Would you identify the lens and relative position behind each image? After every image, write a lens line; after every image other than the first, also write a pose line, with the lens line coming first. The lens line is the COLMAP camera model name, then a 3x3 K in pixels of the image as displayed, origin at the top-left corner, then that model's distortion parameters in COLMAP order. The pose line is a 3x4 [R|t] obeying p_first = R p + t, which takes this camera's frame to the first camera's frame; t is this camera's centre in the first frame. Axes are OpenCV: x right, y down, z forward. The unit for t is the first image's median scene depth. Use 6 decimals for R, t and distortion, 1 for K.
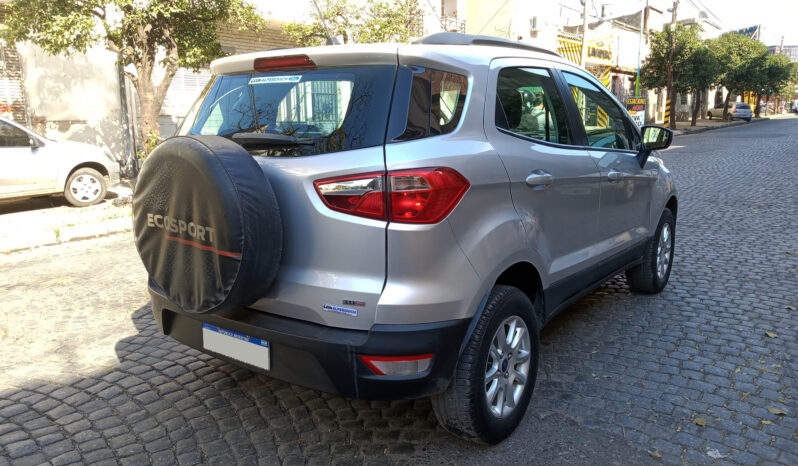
lens RADIAL K [[629.3, 0, 399.0], [0, 629.3, 233.0], [0, 0, 1]] dist [0.083947, -0.158447]
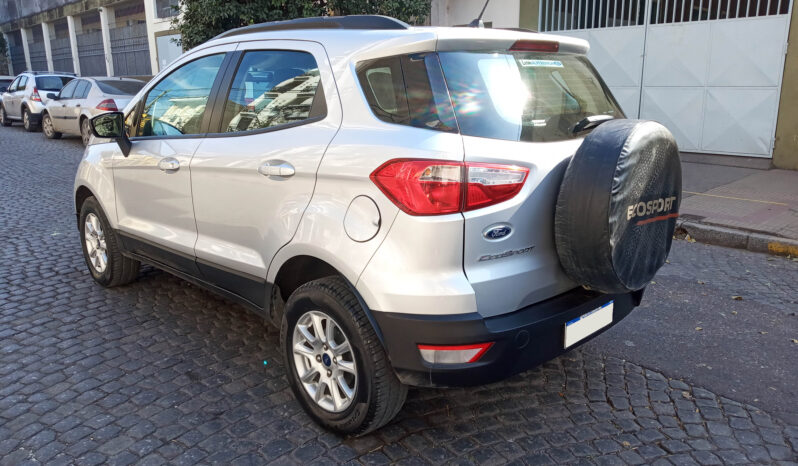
lens RADIAL K [[629.3, 0, 399.0], [0, 629.3, 233.0], [0, 0, 1]] dist [0.083947, -0.158447]
pose [[0.148259, -0.230220, 0.961779, -0.175090], [0.192536, 0.960637, 0.200267, -0.031901], [-0.970025, 0.155486, 0.186749, 0.149296]]
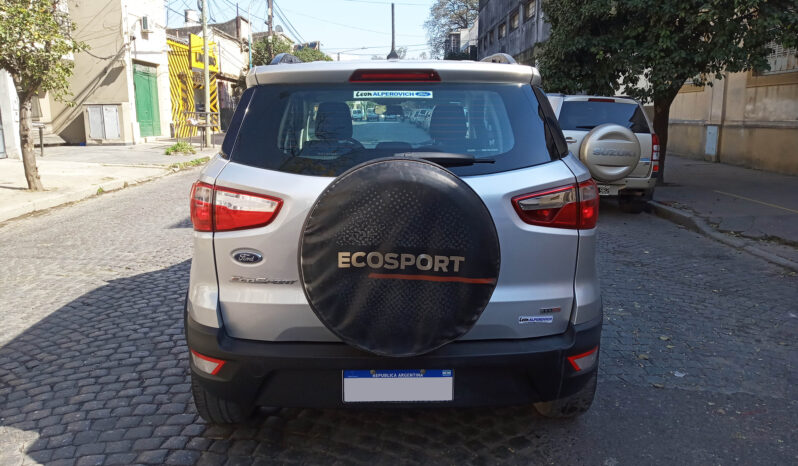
lens RADIAL K [[629.3, 0, 399.0], [0, 629.3, 233.0], [0, 0, 1]] dist [0.083947, -0.158447]
pose [[0.788306, -0.110629, 0.605256, -0.107349], [0.114429, 0.992901, 0.032447, -0.009595], [-0.604550, 0.043681, 0.795369, 0.036952]]
